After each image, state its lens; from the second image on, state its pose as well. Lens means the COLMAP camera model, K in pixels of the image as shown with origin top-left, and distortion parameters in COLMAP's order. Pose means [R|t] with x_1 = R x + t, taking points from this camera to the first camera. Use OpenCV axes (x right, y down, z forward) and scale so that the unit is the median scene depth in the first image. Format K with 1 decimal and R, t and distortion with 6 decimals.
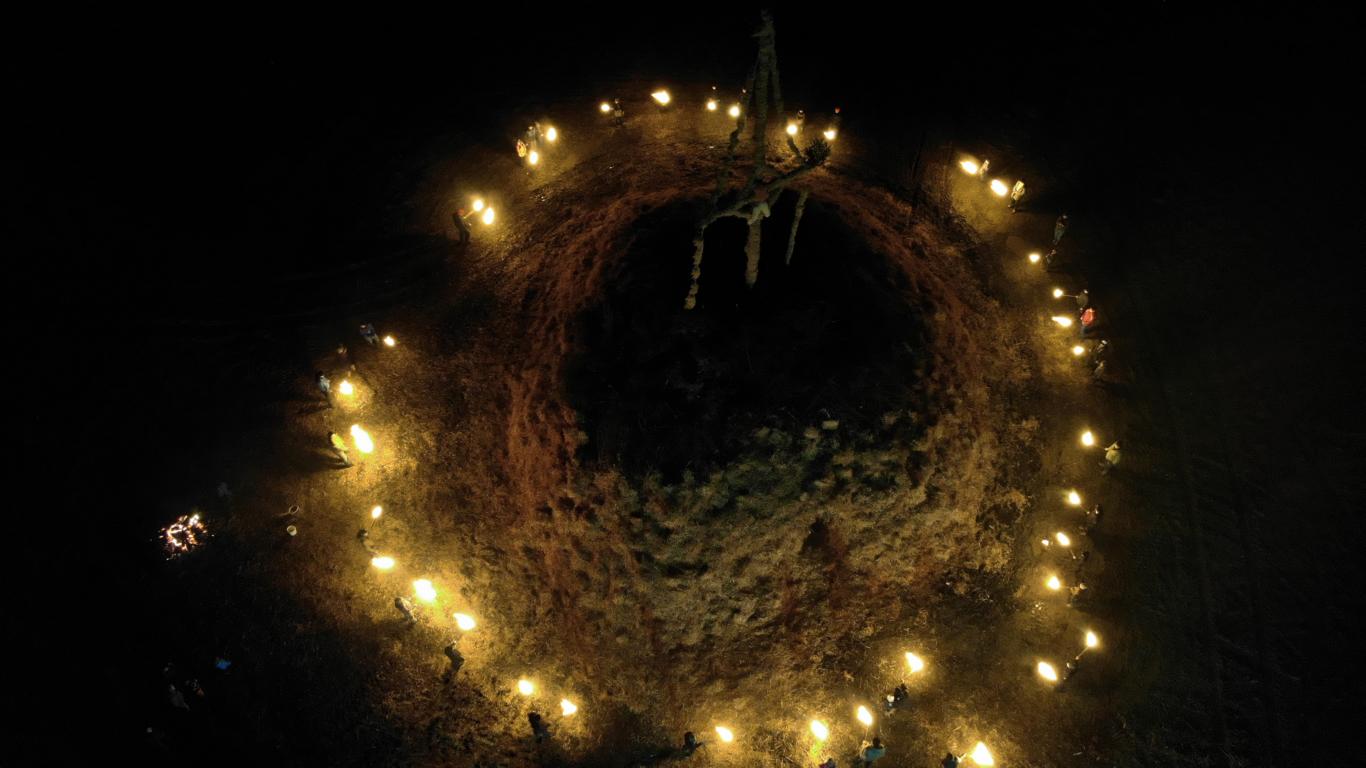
lens RADIAL K [[1063.9, 0, 686.4], [0, 1063.9, 381.9], [0, 0, 1]] dist [0.038043, -0.083343]
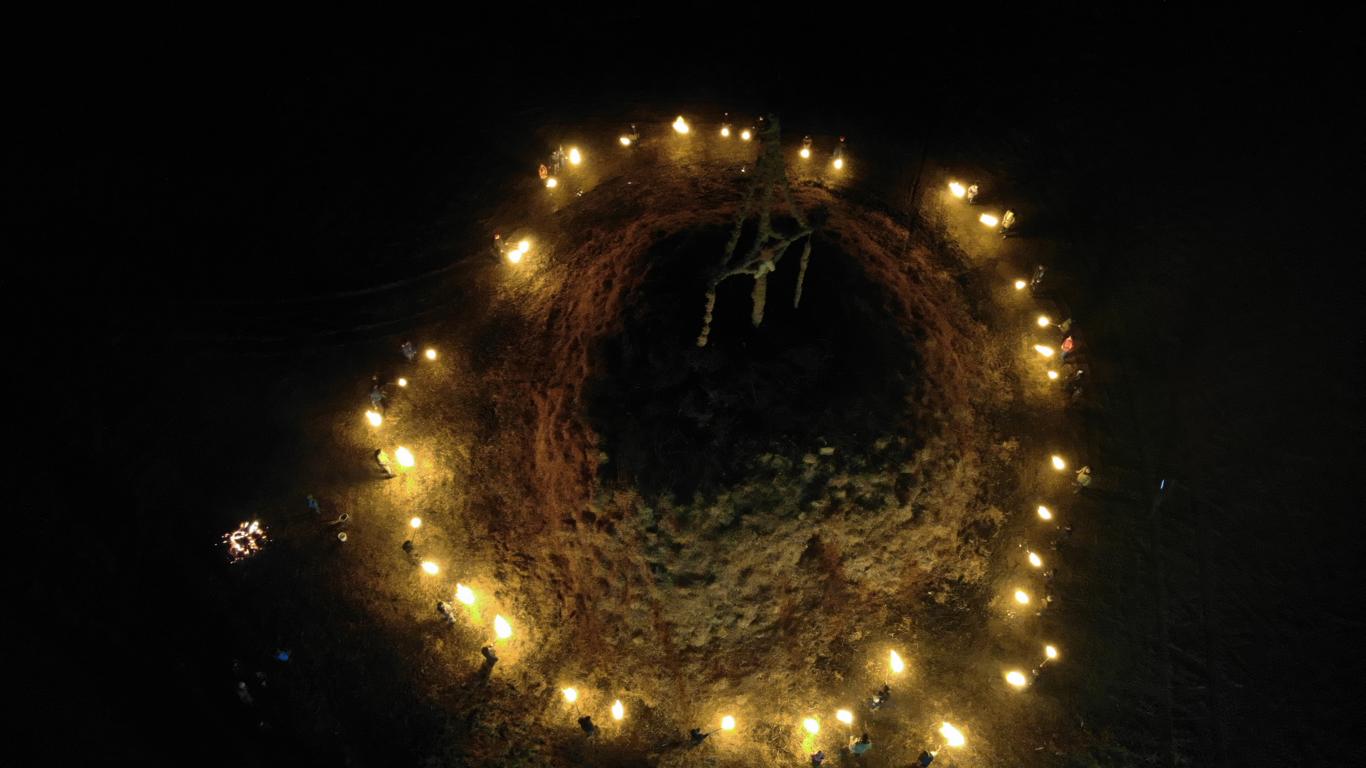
lens RADIAL K [[1063.9, 0, 687.4], [0, 1063.9, 384.3], [0, 0, 1]] dist [0.038043, -0.083343]
pose [[0.999921, 0.010349, -0.007190, -0.002951], [-0.009949, 0.998516, 0.053540, -0.084056], [0.007734, -0.053465, 0.998540, -0.102641]]
